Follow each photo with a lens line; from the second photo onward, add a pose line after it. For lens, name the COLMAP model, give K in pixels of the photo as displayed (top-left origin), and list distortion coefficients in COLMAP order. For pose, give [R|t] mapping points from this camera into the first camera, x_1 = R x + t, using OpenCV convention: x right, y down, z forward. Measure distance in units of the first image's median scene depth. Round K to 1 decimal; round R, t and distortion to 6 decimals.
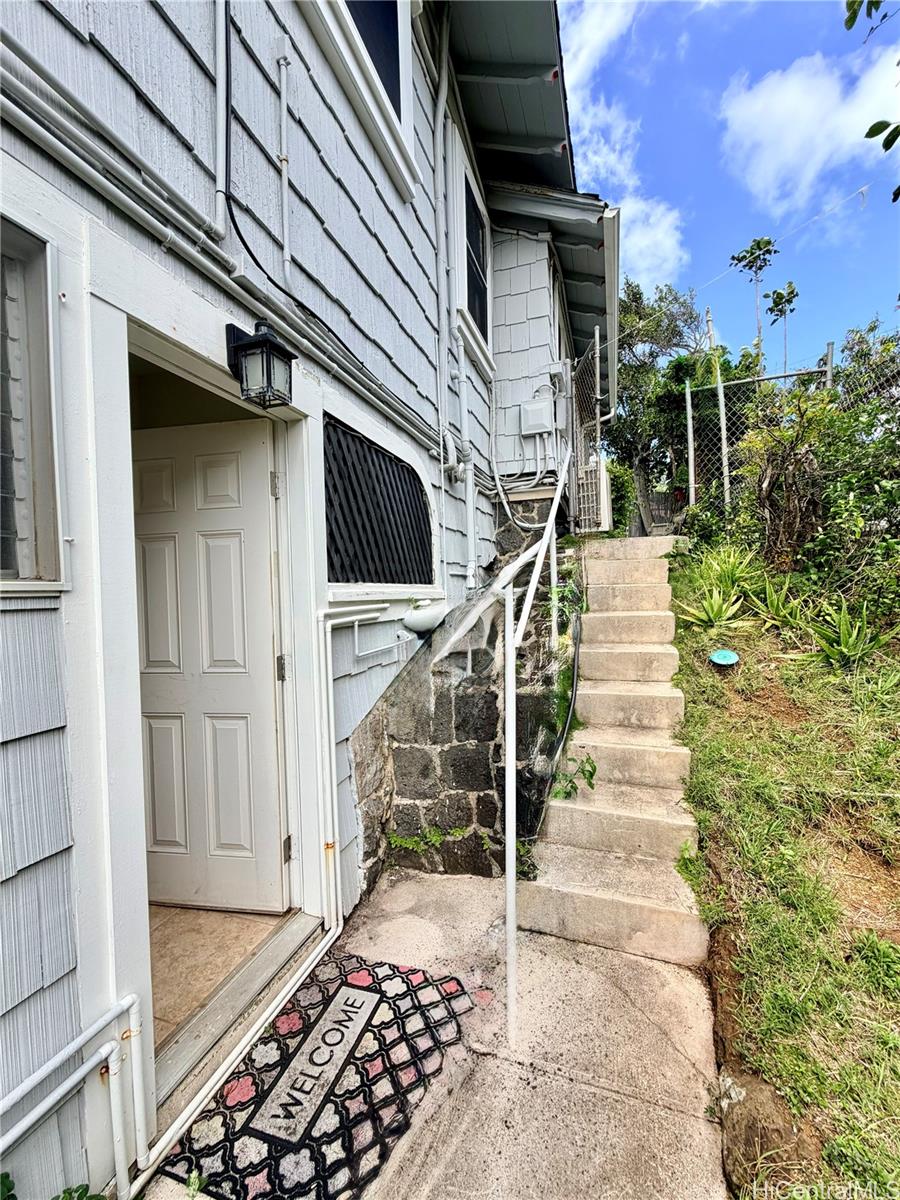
lens RADIAL K [[477.8, 0, 450.0], [0, 477.8, 596.2], [0, 0, 1]] dist [-0.000173, 0.000260]
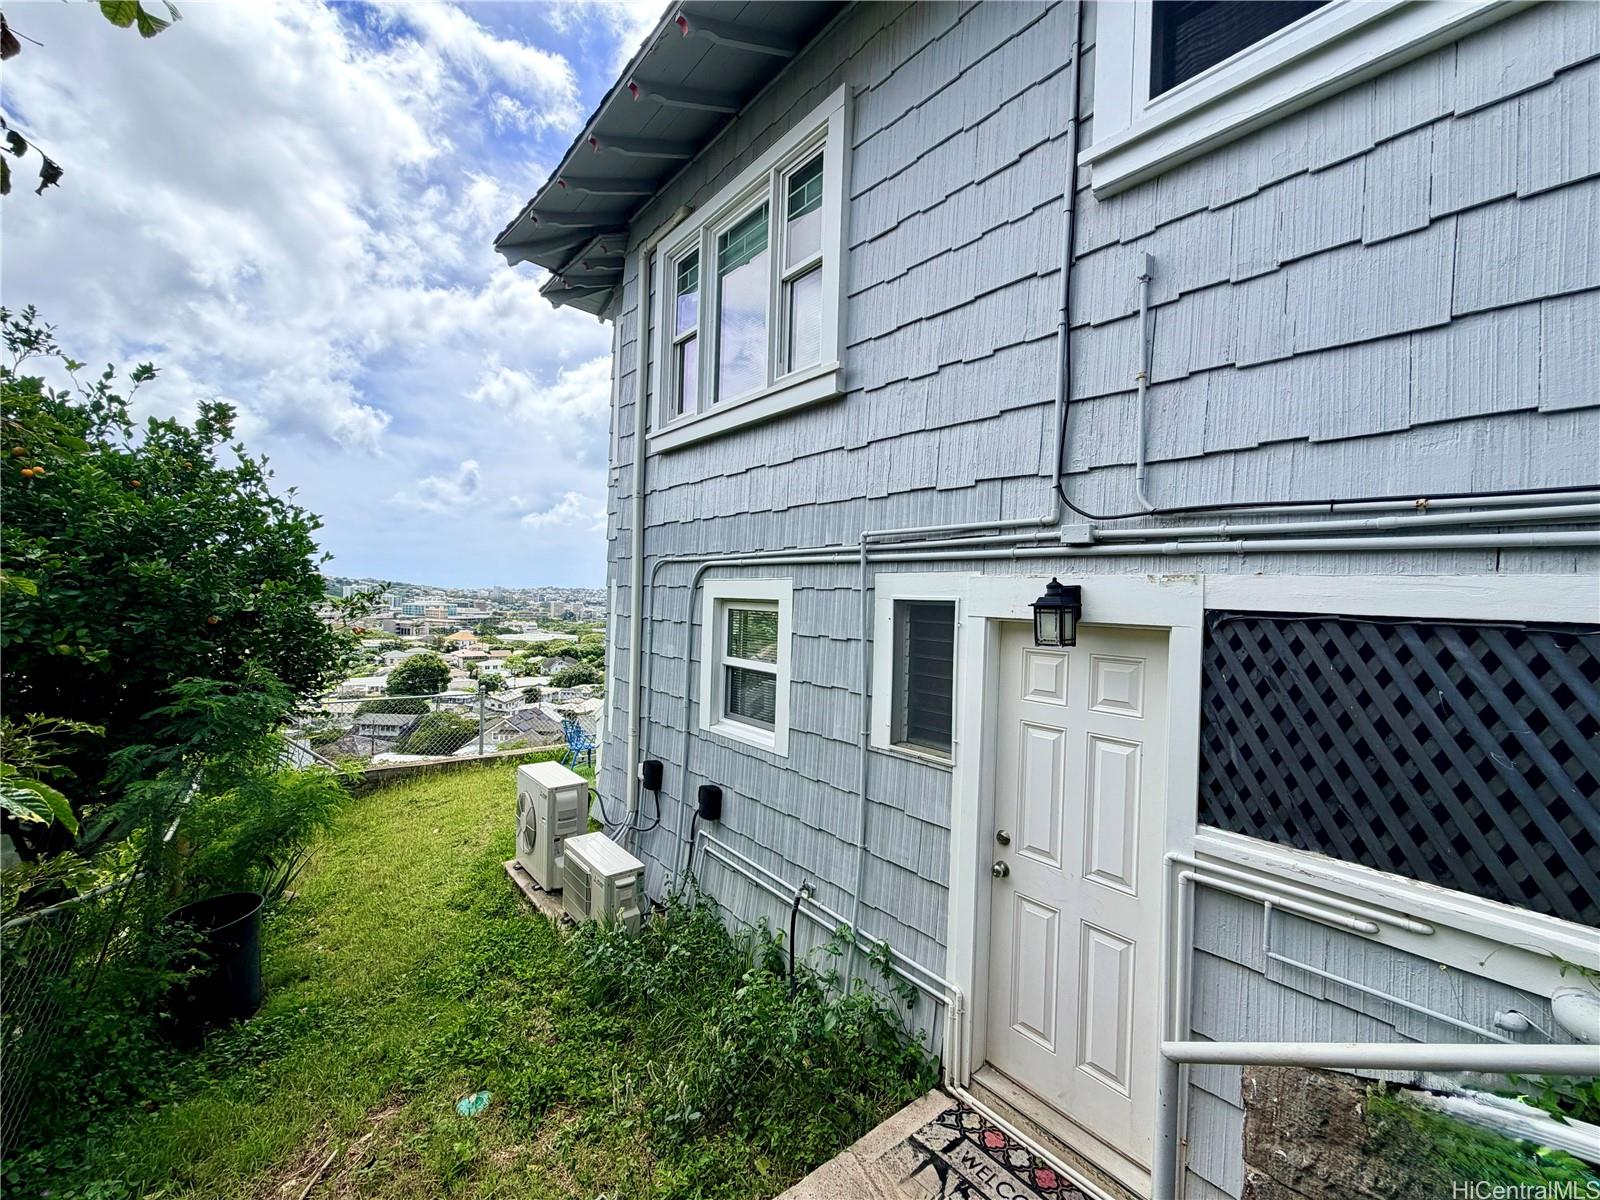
lens RADIAL K [[625.8, 0, 801.3], [0, 625.8, 596.7], [0, 0, 1]] dist [-0.000938, -0.000168]
pose [[-0.510600, 0.004849, -0.859805, 1.342882], [-0.031026, 0.999229, 0.024060, -0.567137], [0.859258, 0.038962, -0.510056, 1.287651]]
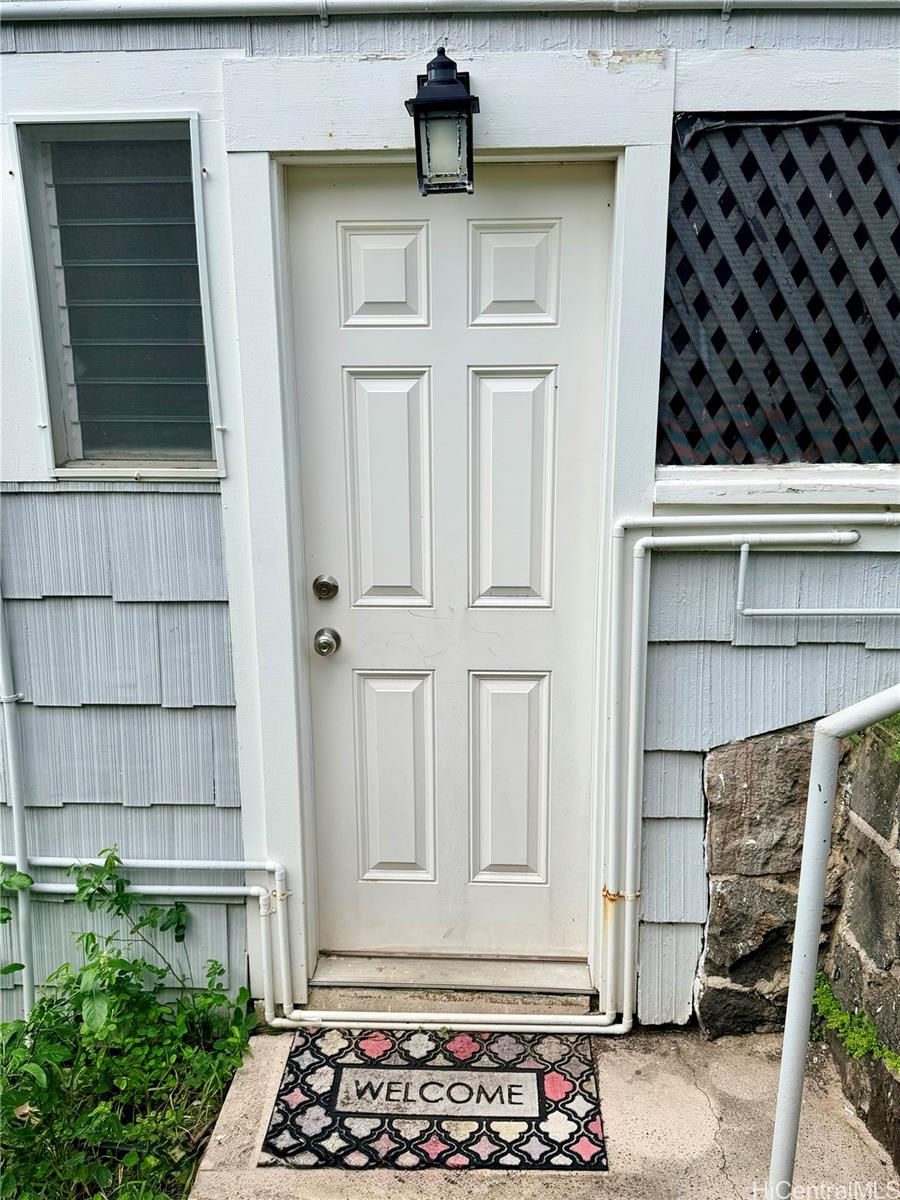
lens RADIAL K [[1022.3, 0, 437.8], [0, 1022.3, 606.0], [0, 0, 1]] dist [0.144420, -0.294198]
pose [[0.275676, 0.268257, -0.923061, 1.071552], [-0.009295, 0.960969, 0.276498, -0.266104], [0.961206, -0.067644, 0.267410, 0.598901]]
